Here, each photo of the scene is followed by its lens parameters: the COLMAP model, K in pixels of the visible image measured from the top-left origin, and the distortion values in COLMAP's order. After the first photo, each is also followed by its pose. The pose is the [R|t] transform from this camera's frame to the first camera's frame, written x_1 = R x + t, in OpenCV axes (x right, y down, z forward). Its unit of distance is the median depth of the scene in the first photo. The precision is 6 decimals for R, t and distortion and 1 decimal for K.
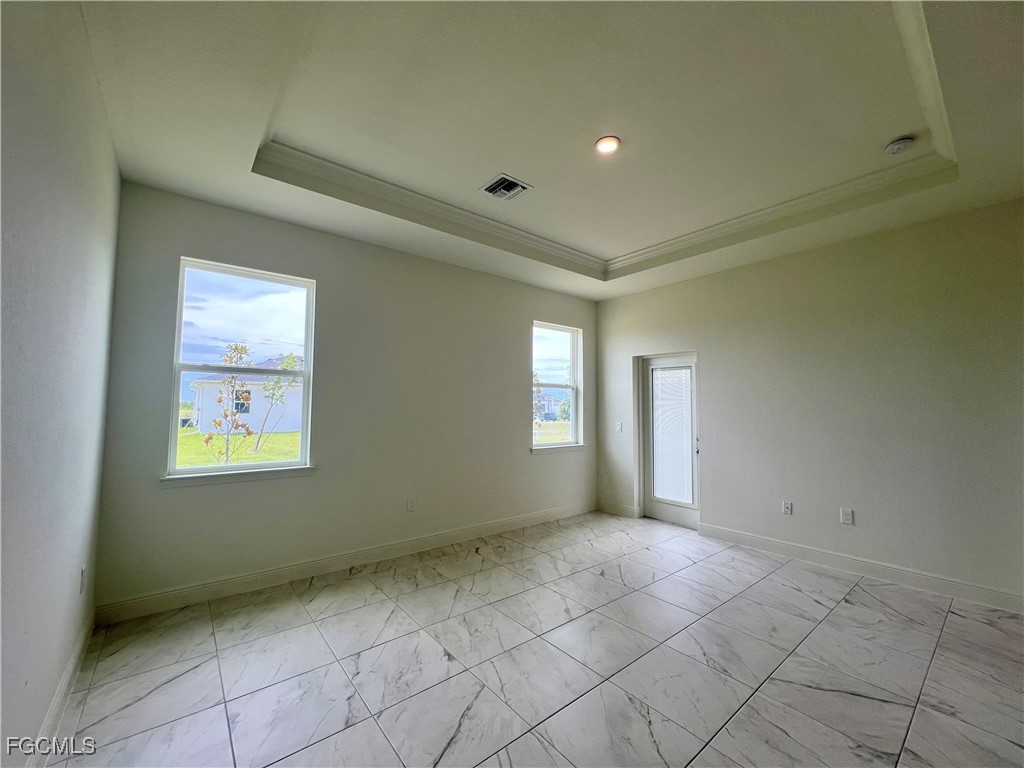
lens RADIAL K [[412.7, 0, 512.1], [0, 412.7, 381.7], [0, 0, 1]] dist [-0.002595, -0.000787]
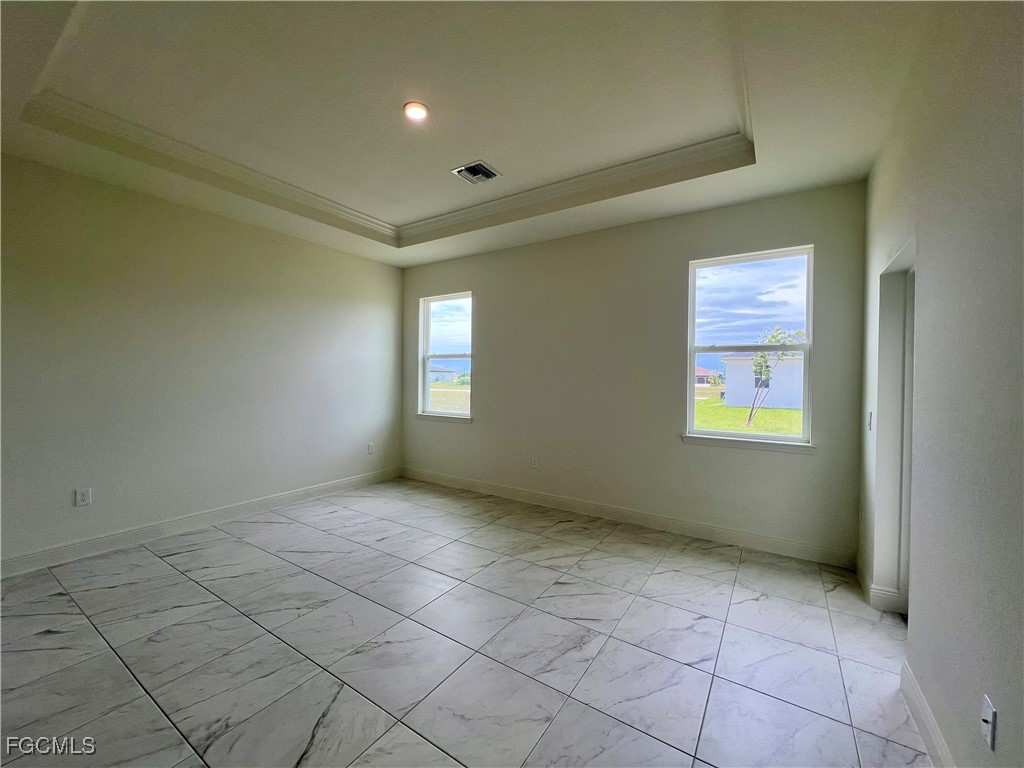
lens RADIAL K [[412.7, 0, 506.8], [0, 412.7, 381.1], [0, 0, 1]] dist [-0.002595, -0.000787]
pose [[0.291103, 0.005066, -0.956678, 0.897469], [0.051370, 0.998461, 0.020918, 0.042488], [0.955311, -0.055233, 0.290395, 0.638629]]
